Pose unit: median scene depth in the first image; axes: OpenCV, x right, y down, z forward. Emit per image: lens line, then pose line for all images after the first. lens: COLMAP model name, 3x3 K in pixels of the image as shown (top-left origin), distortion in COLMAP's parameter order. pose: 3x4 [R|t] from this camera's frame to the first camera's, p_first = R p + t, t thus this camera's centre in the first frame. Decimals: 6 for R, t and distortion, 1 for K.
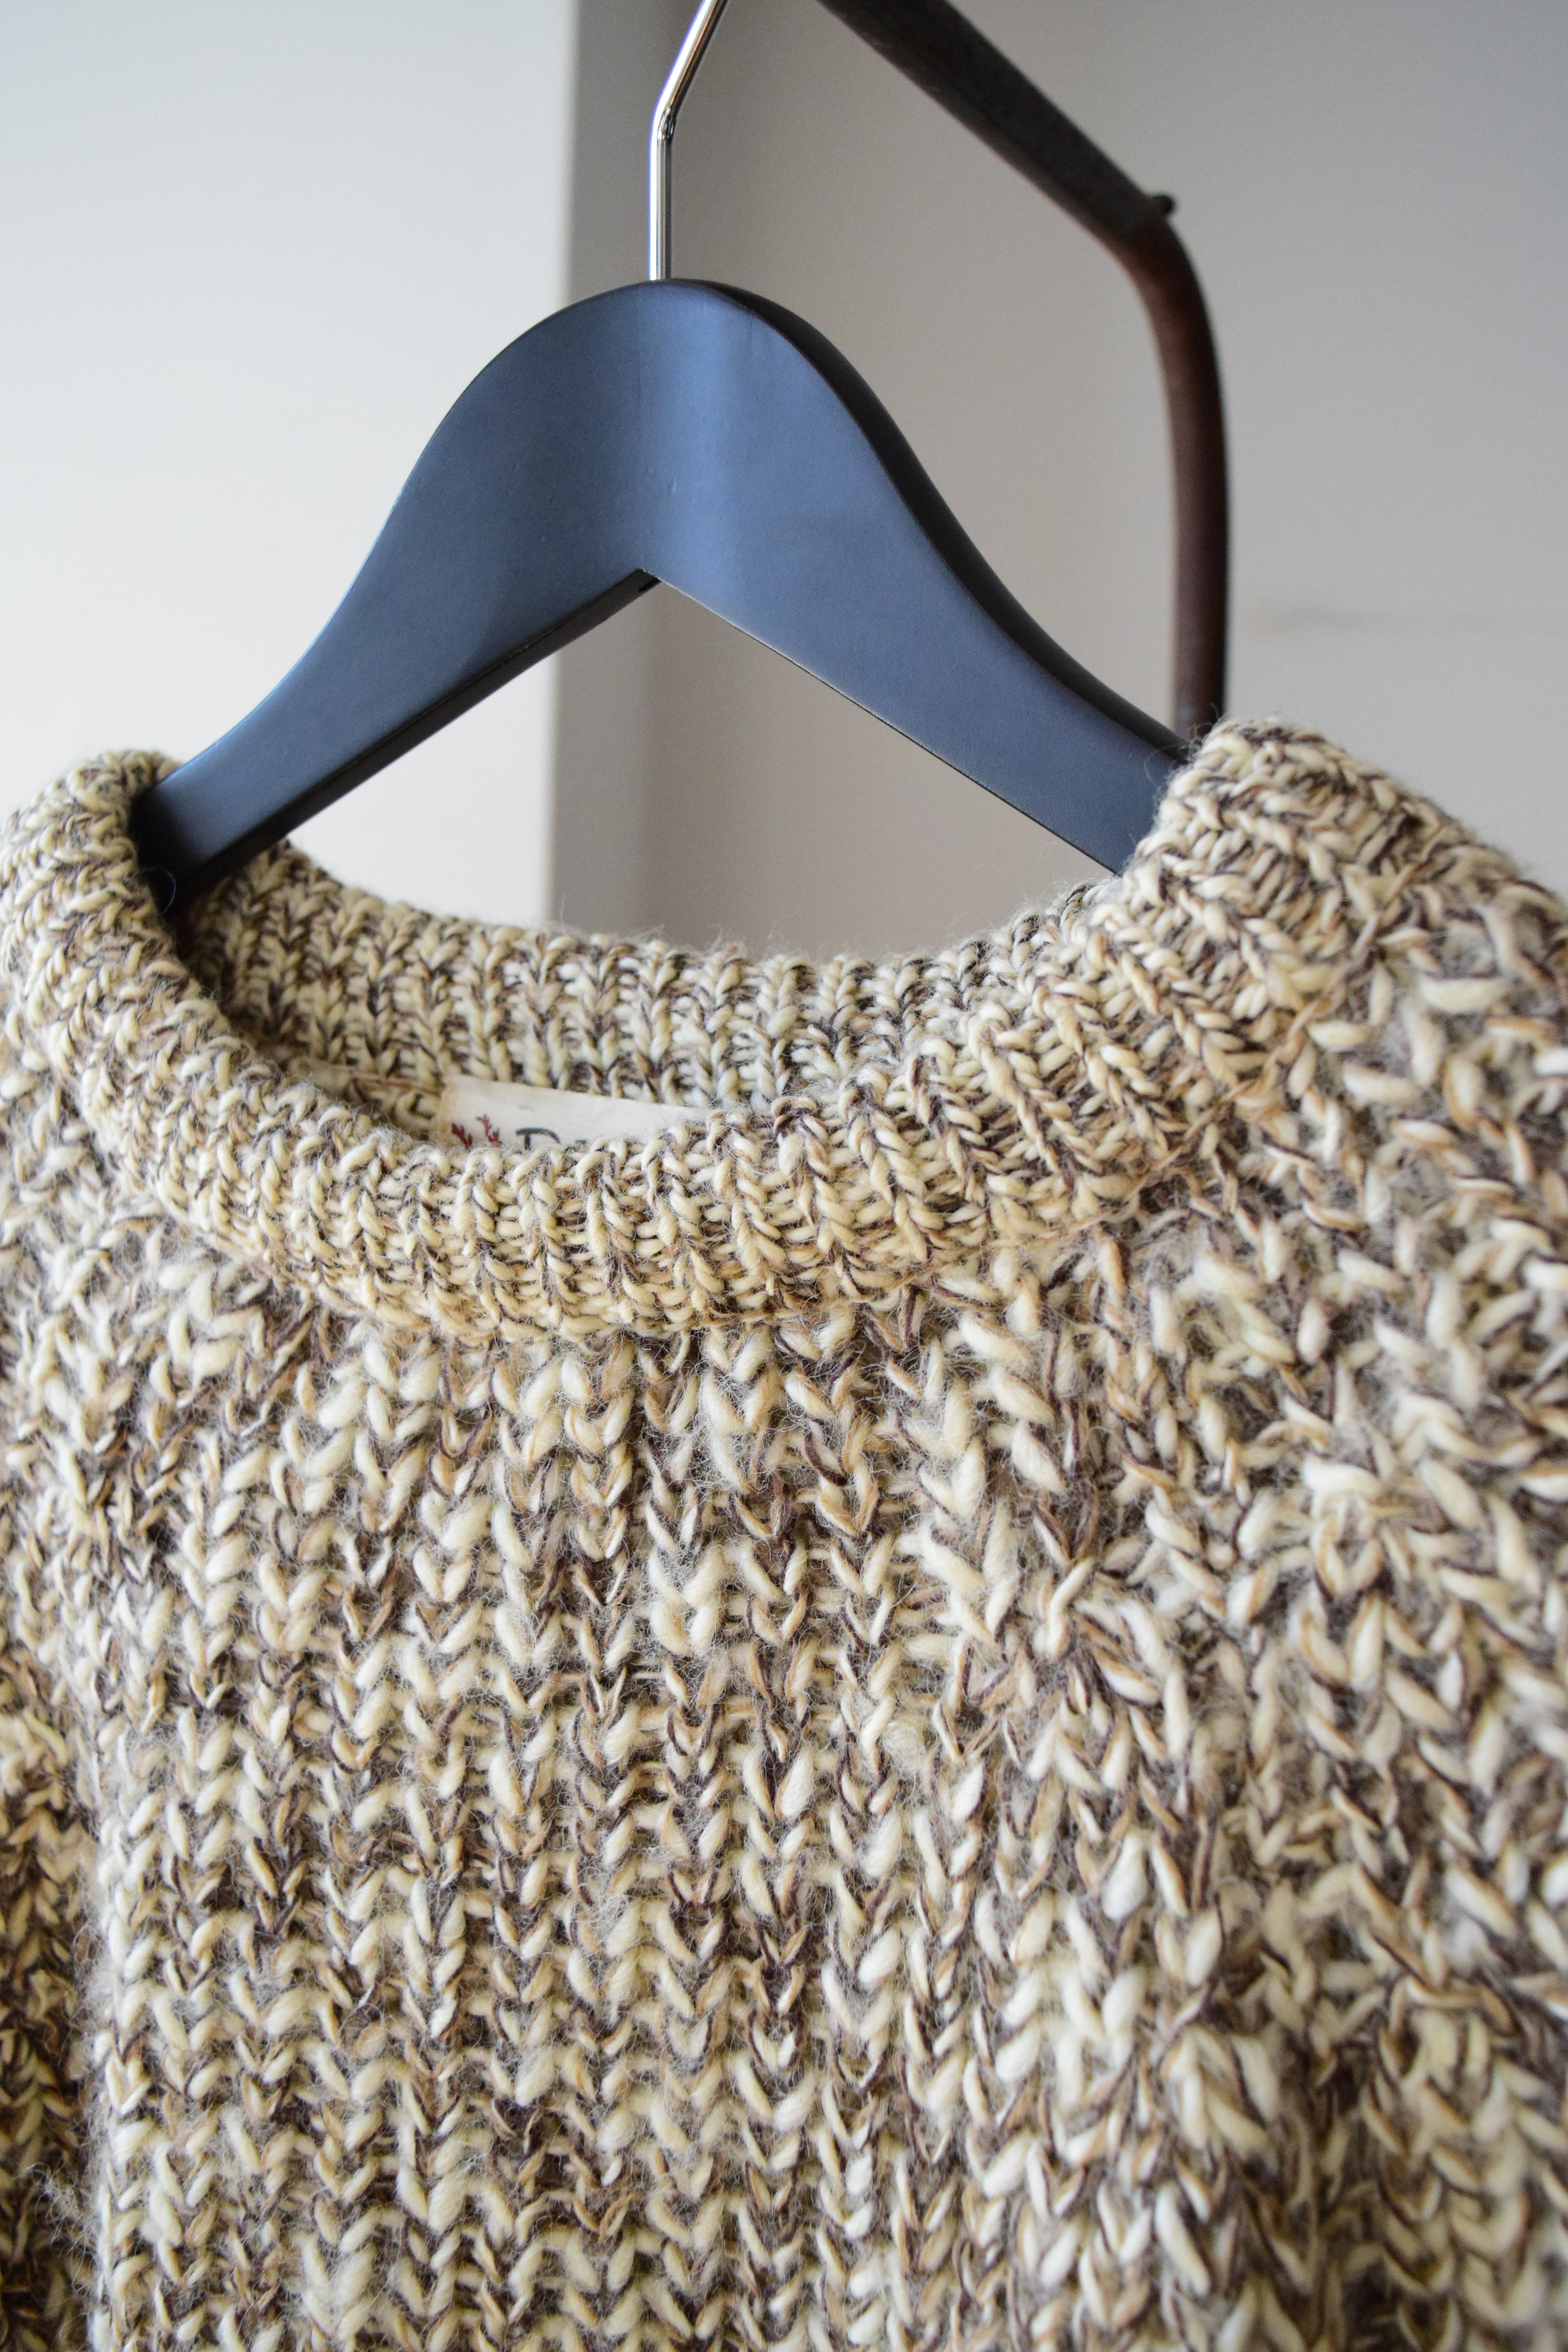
lens RADIAL K [[2180.3, 0, 769.7], [0, 2180.3, 1180.4], [0, 0, 1]] dist [-0.041268, 0.000000]
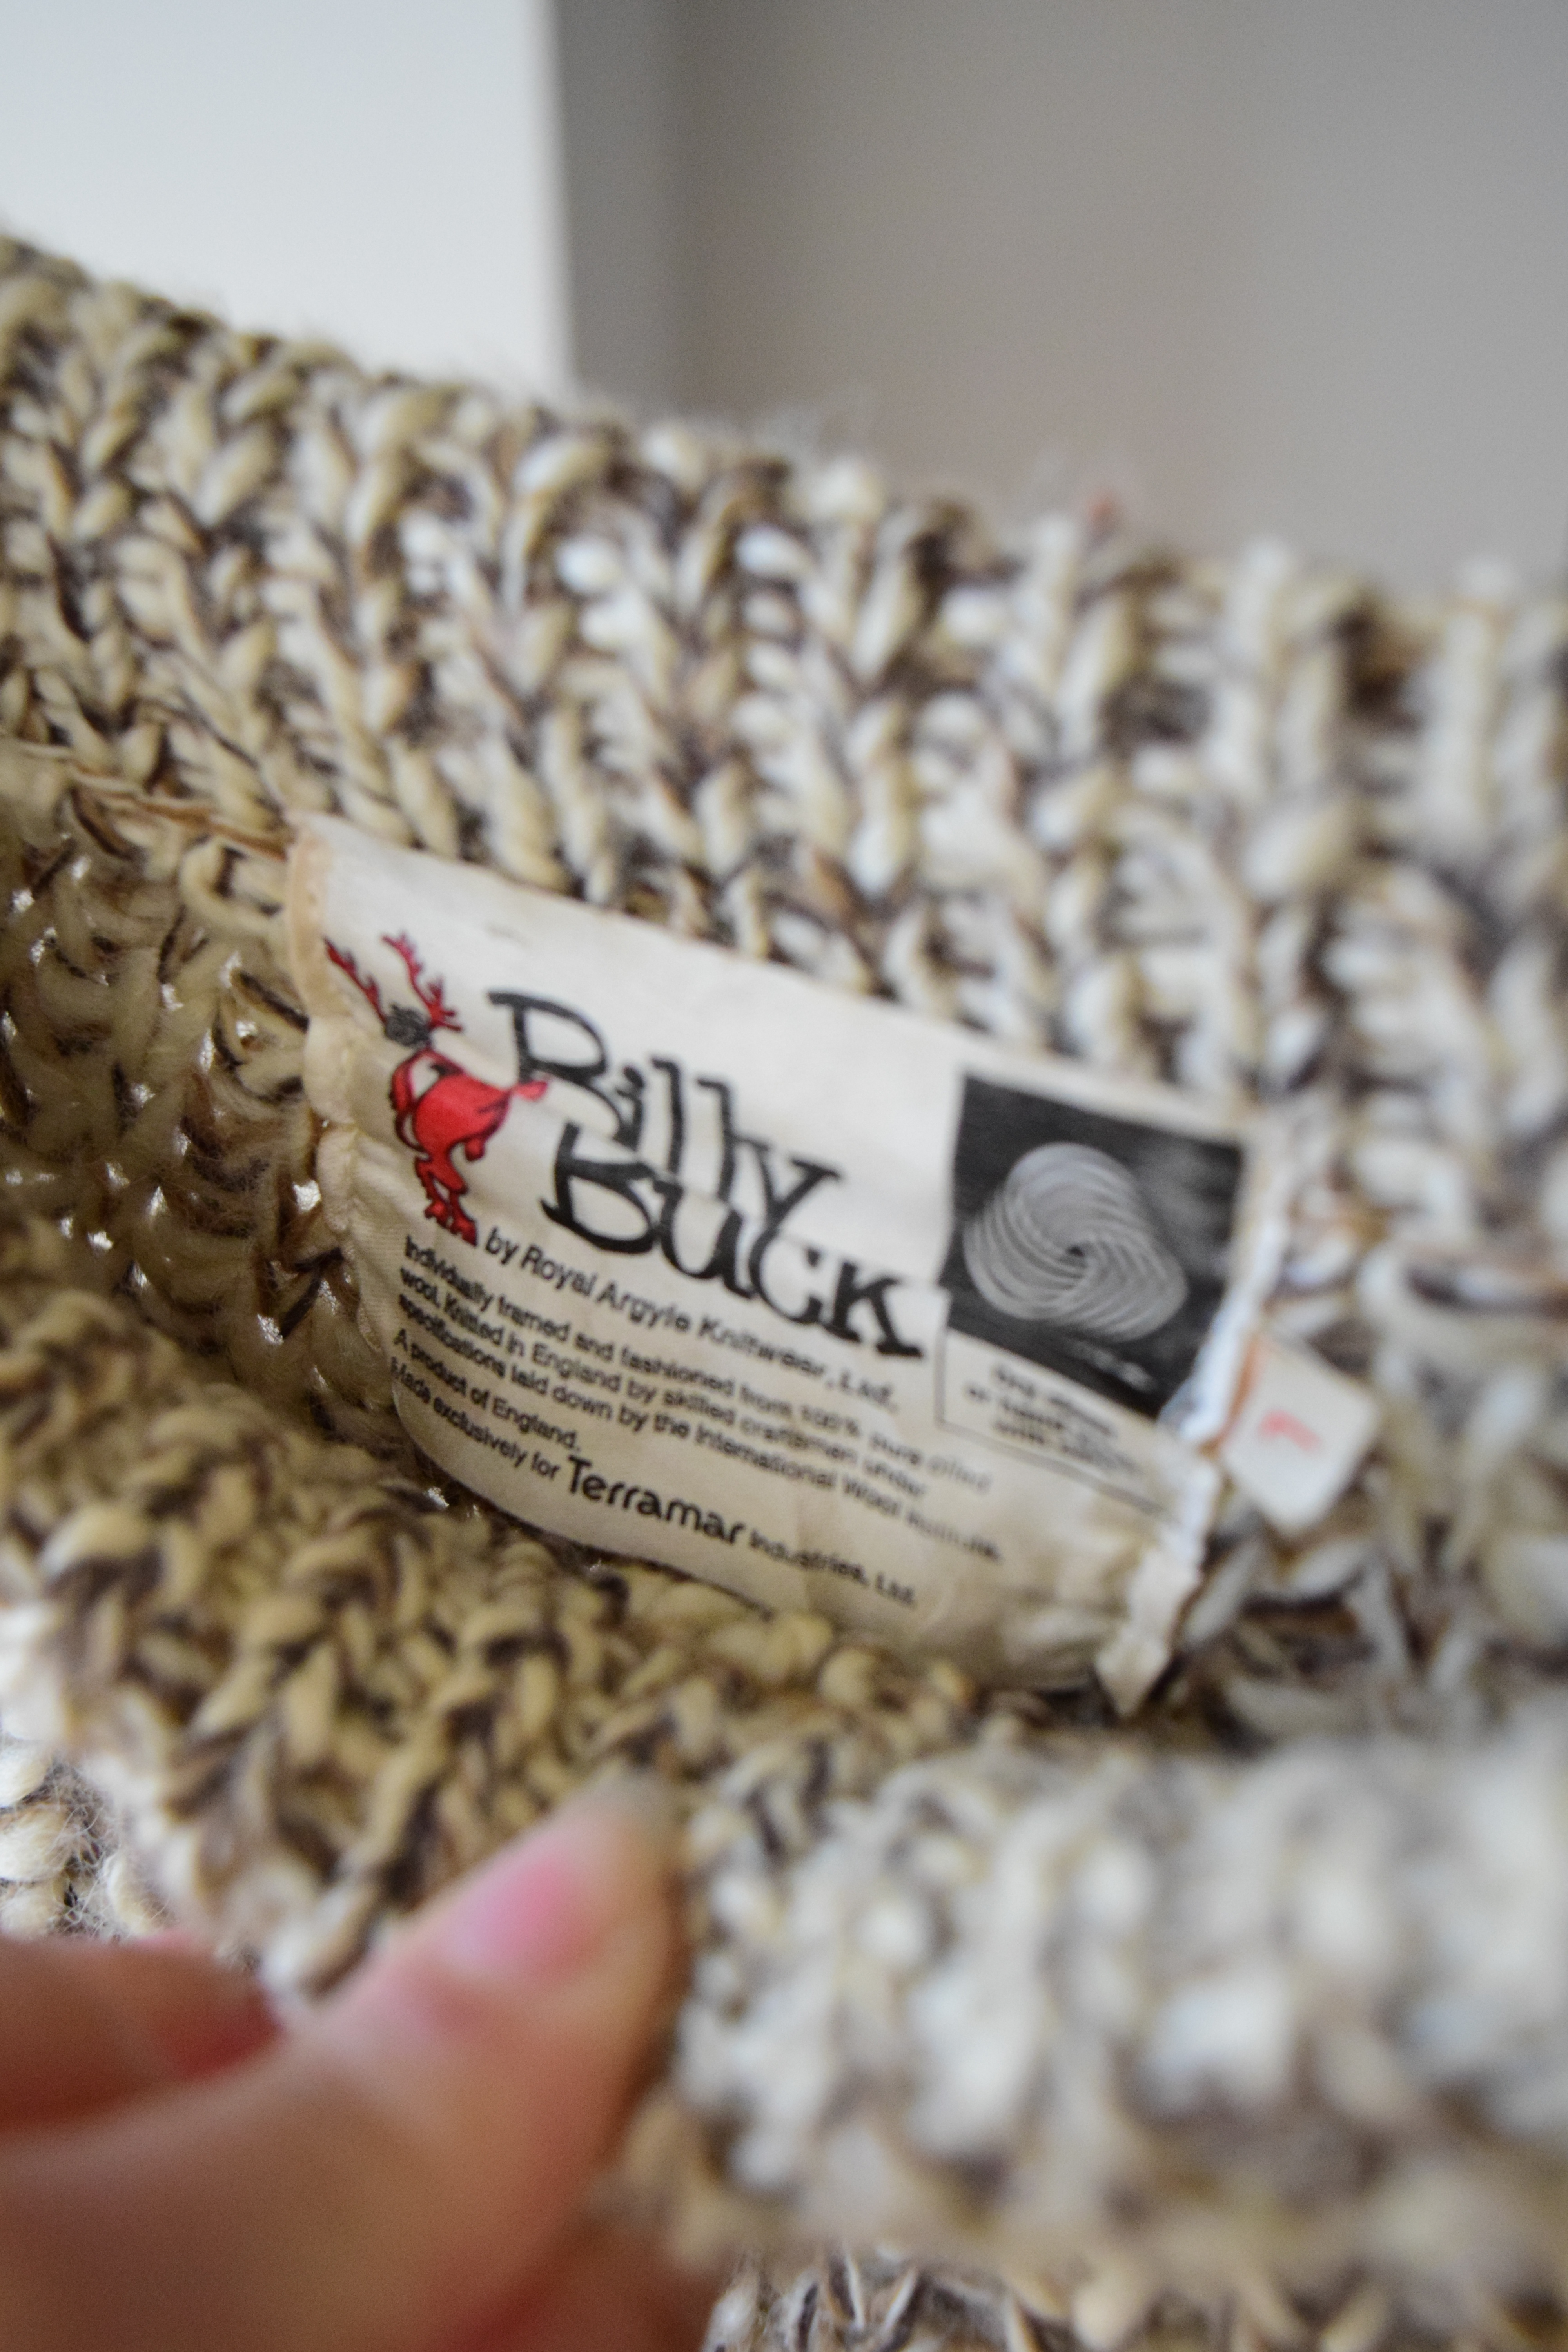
lens RADIAL K [[2180.3, 0, 772.9], [0, 2180.3, 1165.0], [0, 0, 1]] dist [-0.041268, 0.000000]
pose [[0.997444, -0.022291, -0.067894, -0.044185], [0.049645, 0.899535, 0.434019, -0.154814], [0.051398, -0.436280, 0.898342, 0.664276]]
